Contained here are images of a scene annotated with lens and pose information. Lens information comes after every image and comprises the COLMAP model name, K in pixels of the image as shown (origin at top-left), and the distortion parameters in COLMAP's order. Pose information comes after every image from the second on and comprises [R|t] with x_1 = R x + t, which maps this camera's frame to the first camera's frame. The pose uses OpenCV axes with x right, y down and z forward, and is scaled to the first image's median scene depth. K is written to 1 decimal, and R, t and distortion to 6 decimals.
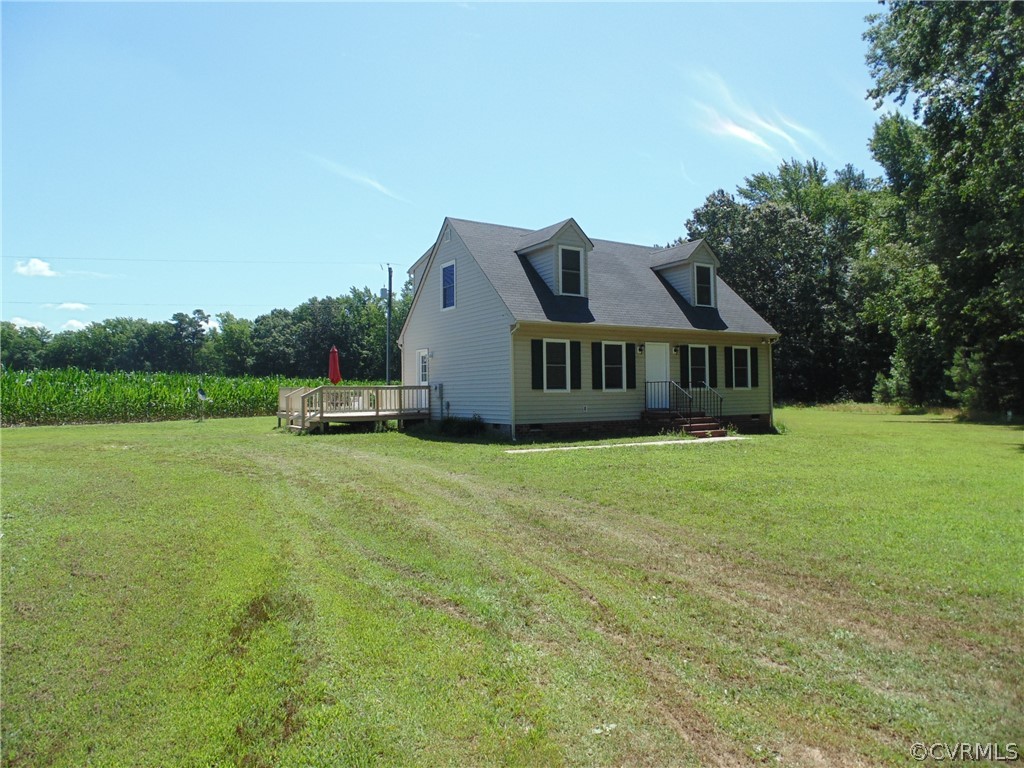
lens RADIAL K [[672.6, 0, 512.0], [0, 672.6, 384.0], [0, 0, 1]] dist [-0.010687, -0.003865]
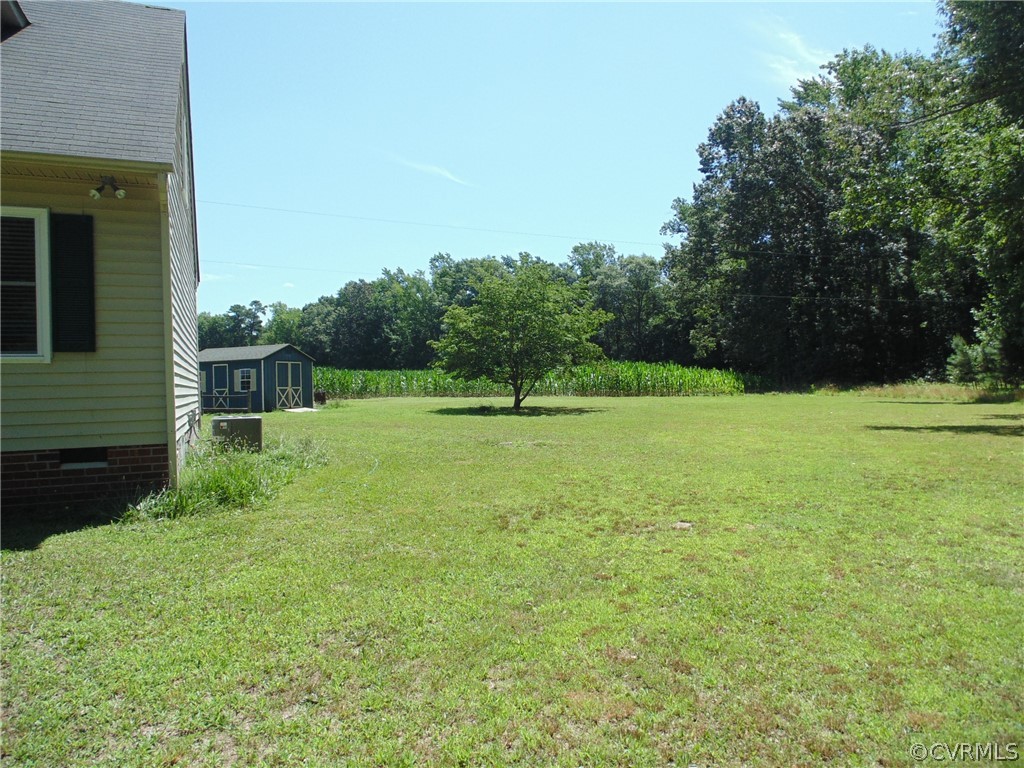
lens RADIAL K [[672.6, 0, 512.0], [0, 672.6, 384.0], [0, 0, 1]] dist [-0.010687, -0.003865]
pose [[0.986129, -0.021387, -0.164598, 0.174087], [0.024946, 0.999497, 0.019582, 0.004759], [0.164096, -0.023416, 0.986166, 0.220978]]
